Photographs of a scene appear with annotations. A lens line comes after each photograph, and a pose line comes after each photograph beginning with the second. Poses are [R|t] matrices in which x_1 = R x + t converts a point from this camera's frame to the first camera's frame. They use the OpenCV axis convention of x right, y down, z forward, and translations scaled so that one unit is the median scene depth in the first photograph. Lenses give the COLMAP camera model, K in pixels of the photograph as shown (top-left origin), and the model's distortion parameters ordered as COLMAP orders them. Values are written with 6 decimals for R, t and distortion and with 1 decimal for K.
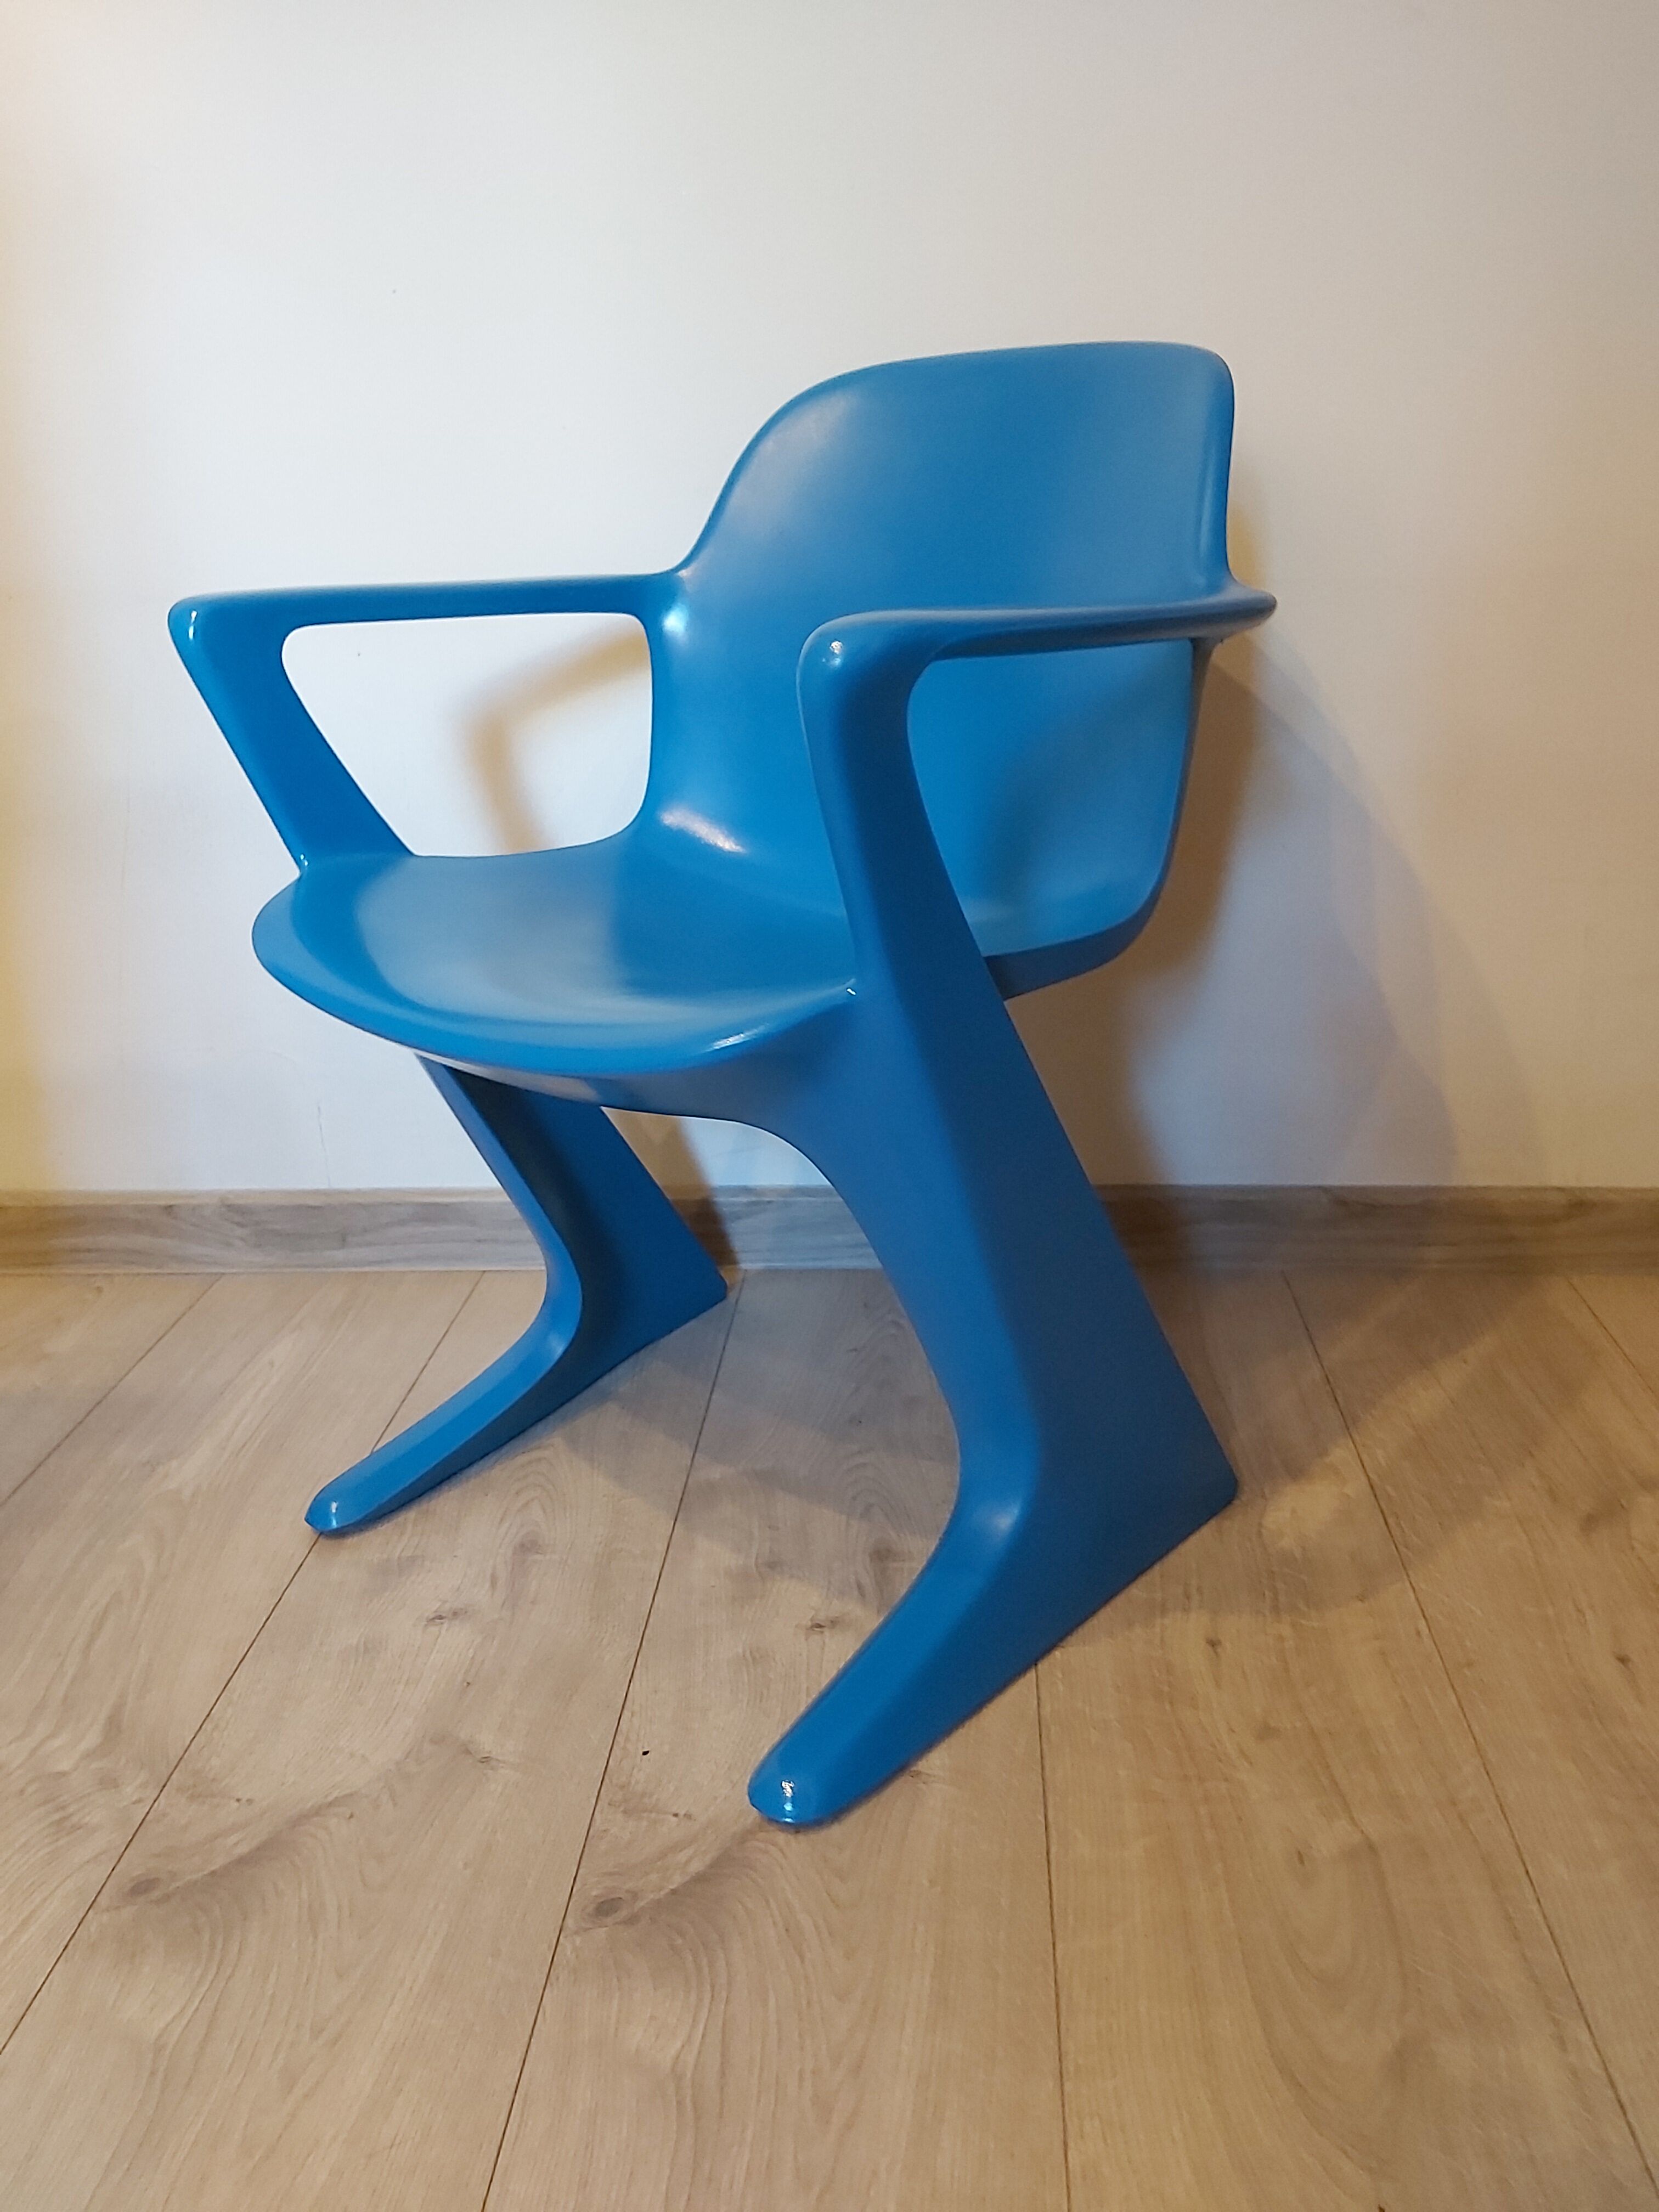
lens RADIAL K [[1711.5, 0, 829.7], [0, 1711.5, 1078.6], [0, 0, 1]] dist [0.030811, -0.107937]
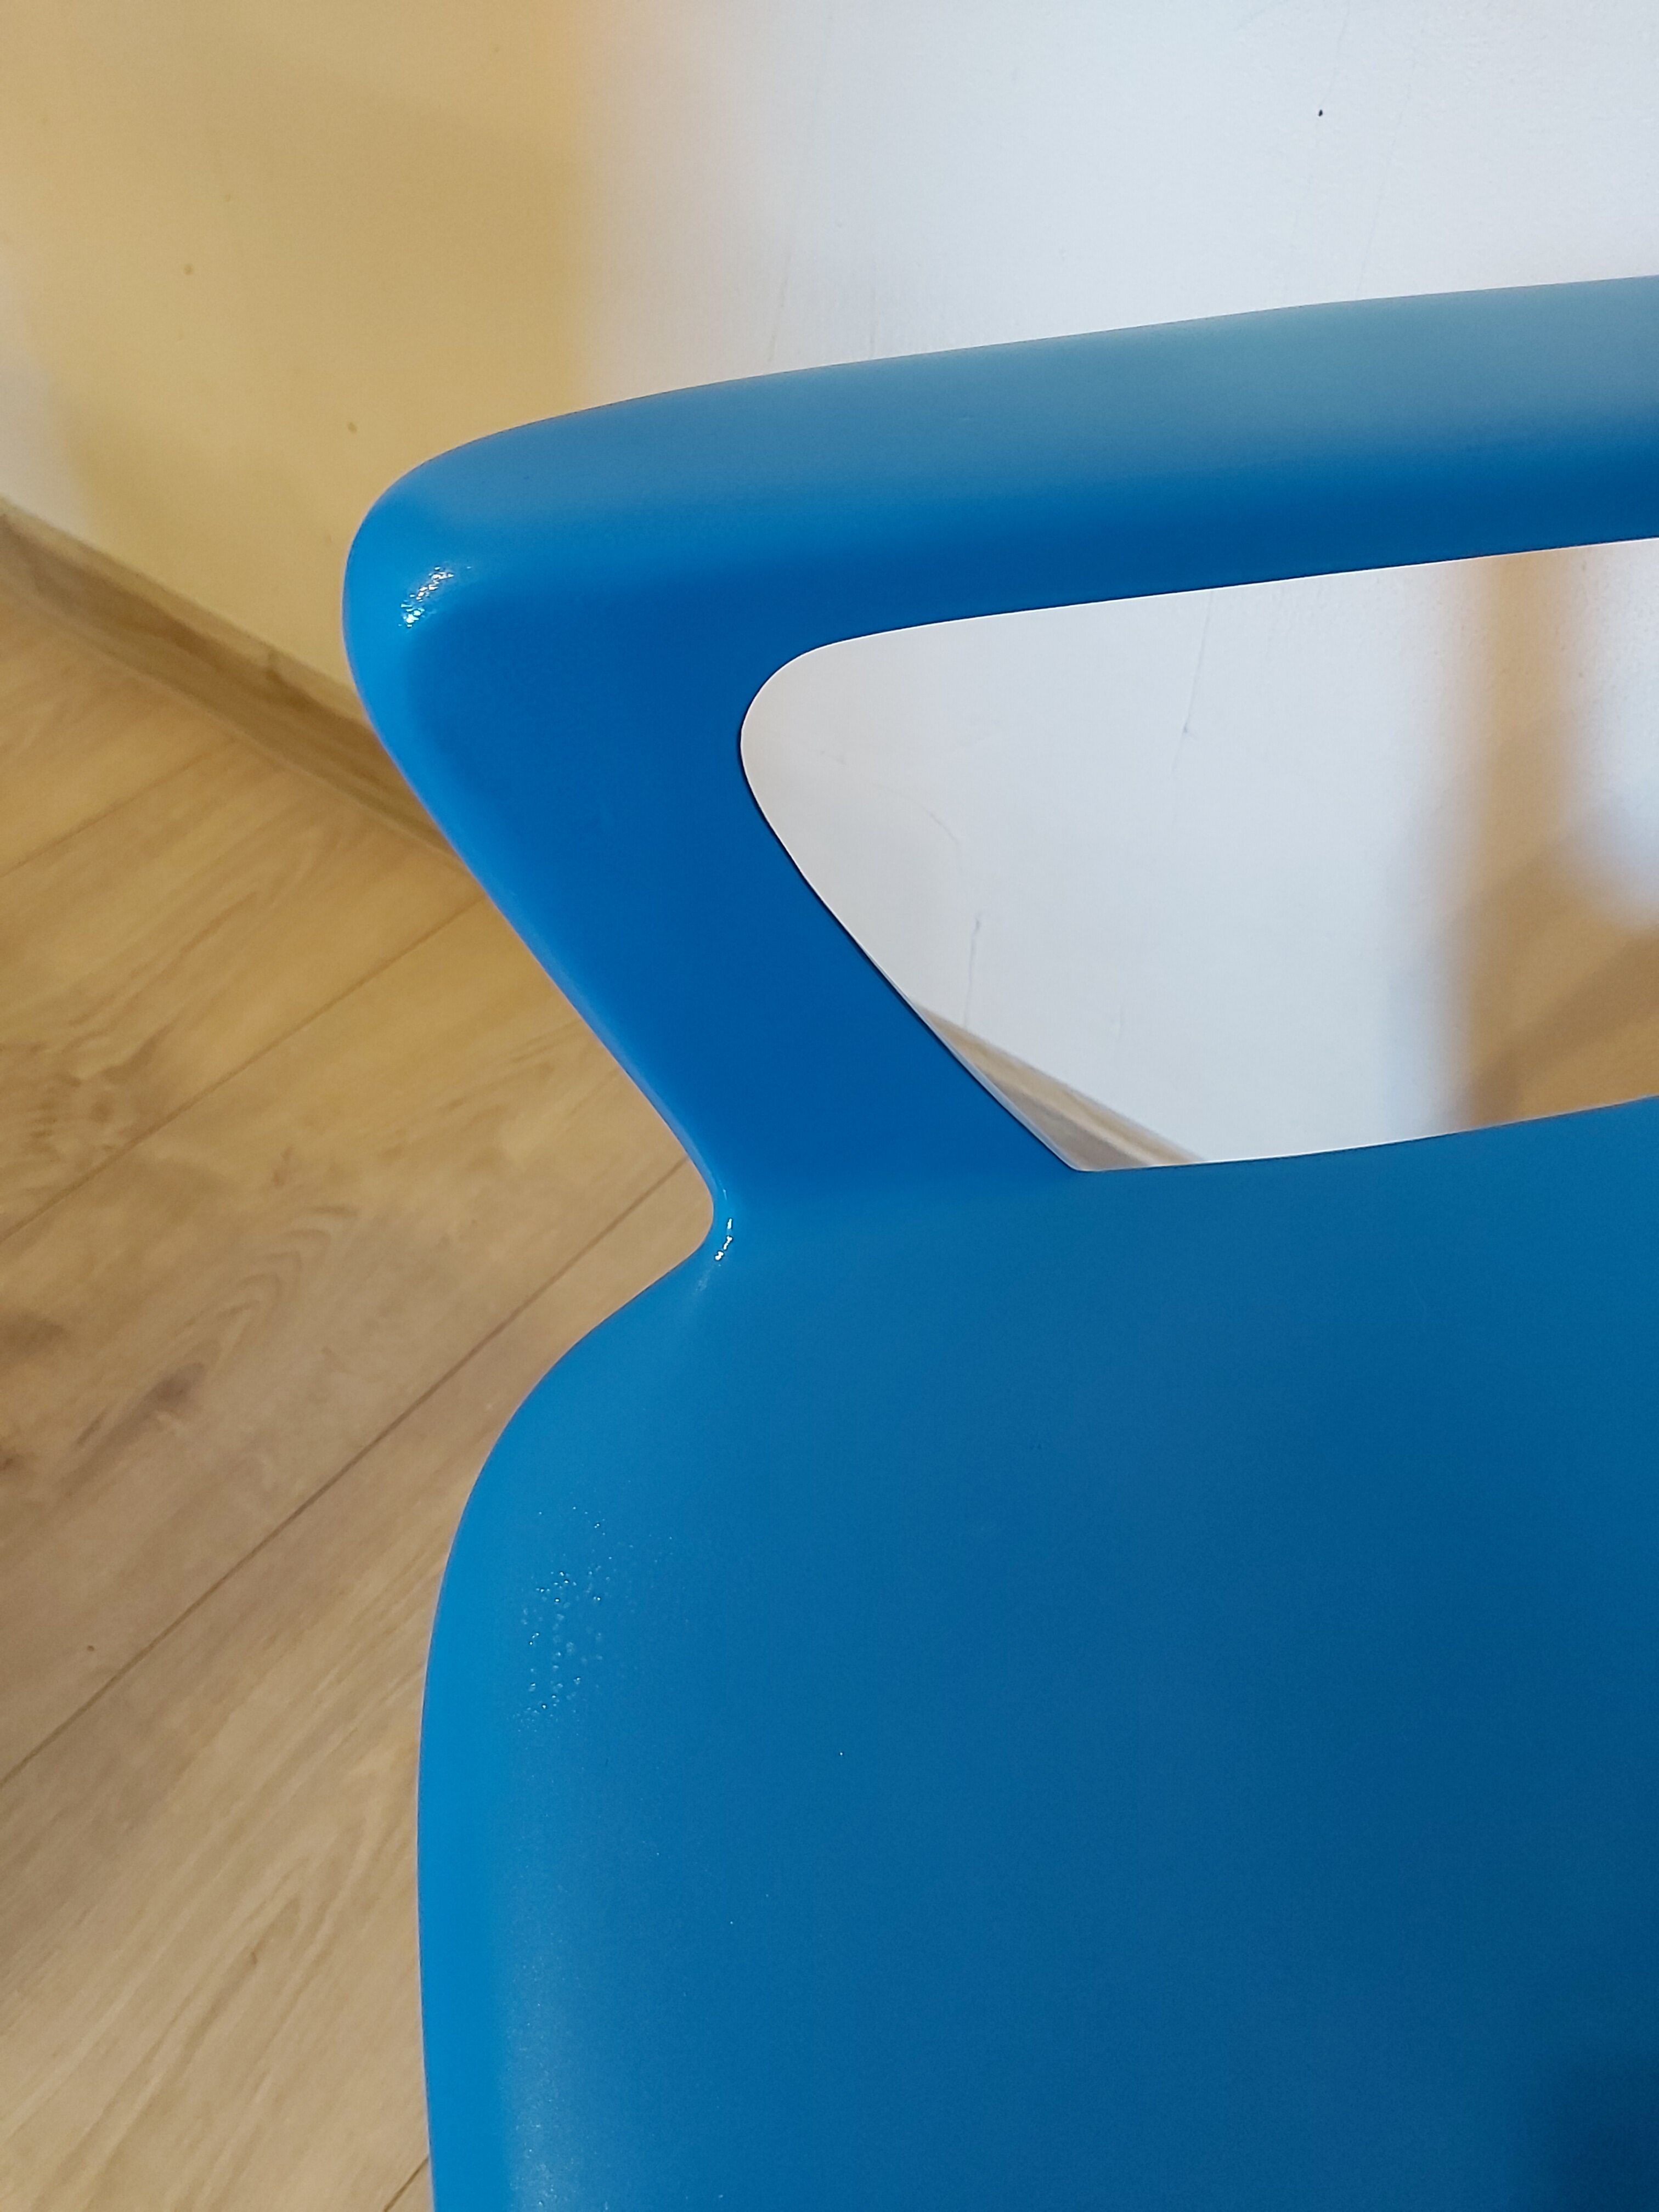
lens RADIAL K [[1711.5, 0, 829.7], [0, 1711.5, 1078.6], [0, 0, 1]] dist [0.030811, -0.107937]
pose [[0.830381, 0.448423, -0.330733, -0.187375], [-0.228657, 0.815526, 0.531633, -0.340474], [0.508118, -0.365834, 0.779732, 0.748099]]
